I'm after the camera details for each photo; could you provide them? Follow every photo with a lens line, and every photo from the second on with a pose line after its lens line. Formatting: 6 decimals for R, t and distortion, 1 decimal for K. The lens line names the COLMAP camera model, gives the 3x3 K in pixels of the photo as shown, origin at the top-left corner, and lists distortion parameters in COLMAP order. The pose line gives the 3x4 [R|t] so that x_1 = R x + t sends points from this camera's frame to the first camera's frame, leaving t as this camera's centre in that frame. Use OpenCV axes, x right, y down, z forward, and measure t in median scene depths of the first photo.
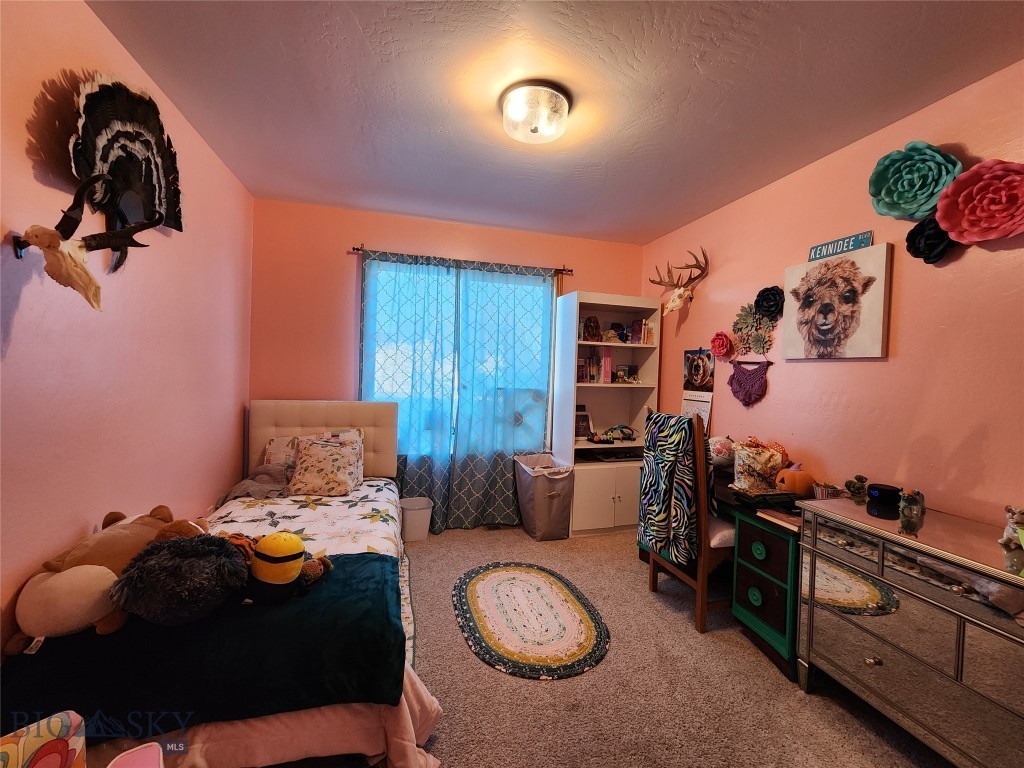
lens RADIAL K [[416.0, 0, 513.1], [0, 416.0, 379.5], [0, 0, 1]] dist [0.001811, -0.002284]
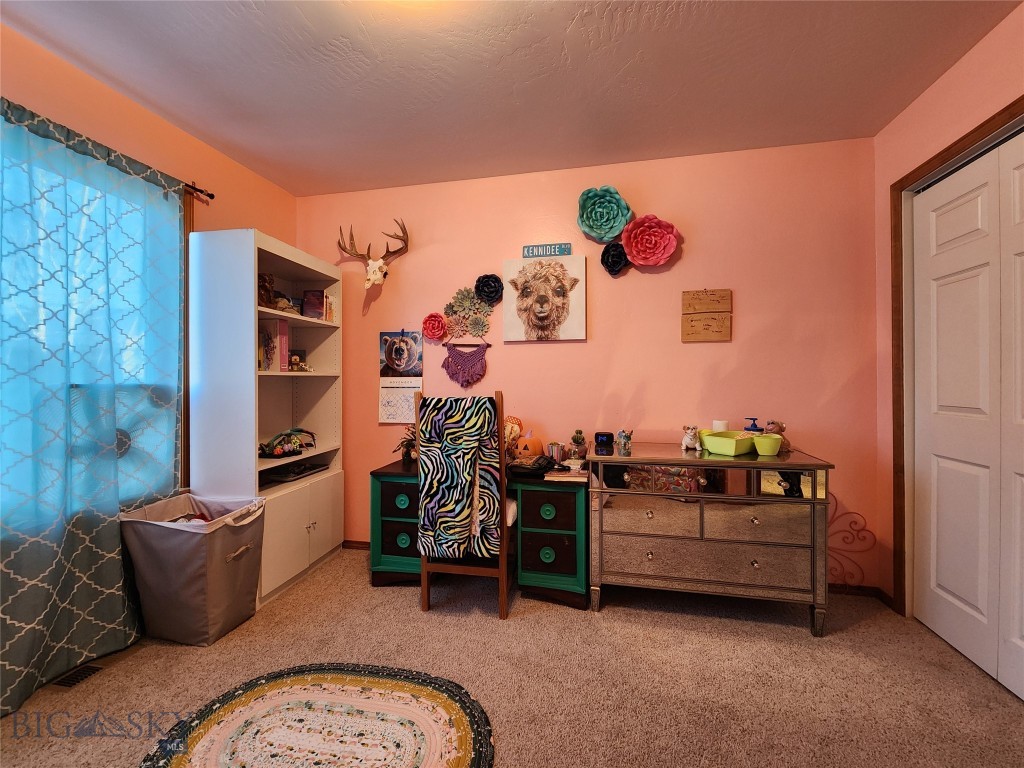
lens RADIAL K [[416.0, 0, 513.1], [0, 416.0, 379.5], [0, 0, 1]] dist [0.001811, -0.002284]
pose [[0.459361, -0.031850, 0.887678, -0.354240], [0.037394, 0.999164, 0.016499, 0.038550], [-0.887462, 0.025615, 0.460168, 0.496898]]
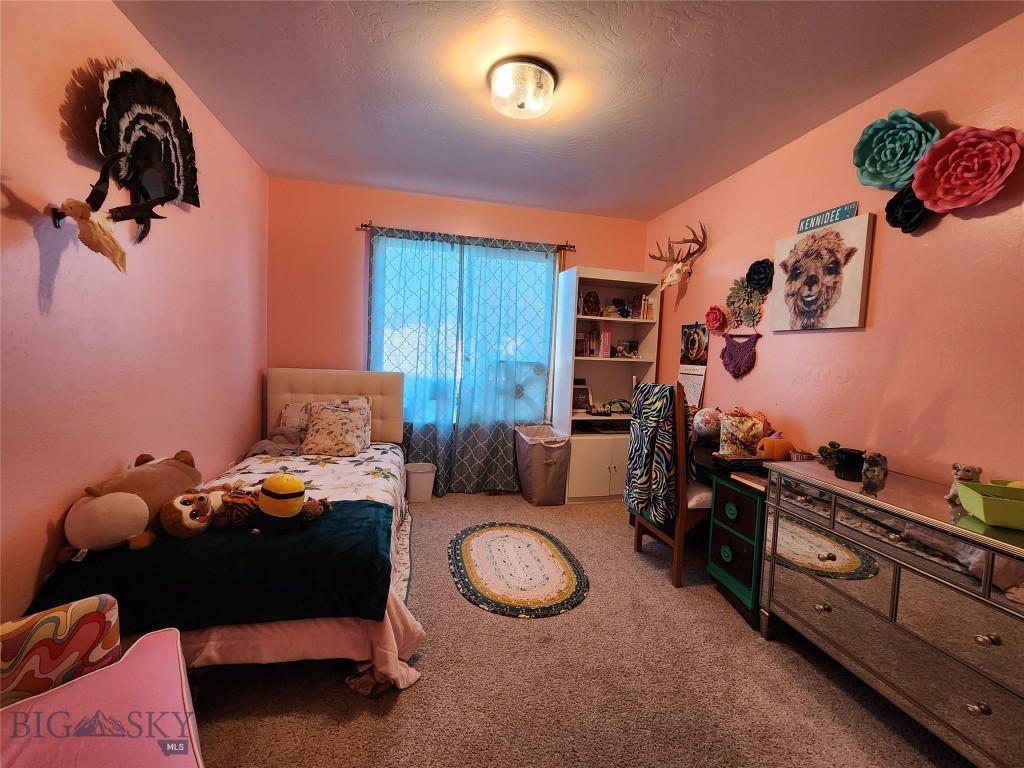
lens RADIAL K [[416.0, 0, 513.1], [0, 416.0, 379.5], [0, 0, 1]] dist [0.001811, -0.002284]
pose [[0.998654, 0.013371, -0.050116, 0.075674], [-0.011303, 0.999082, 0.041319, 0.036272], [0.050622, -0.040697, 0.997888, -0.057917]]
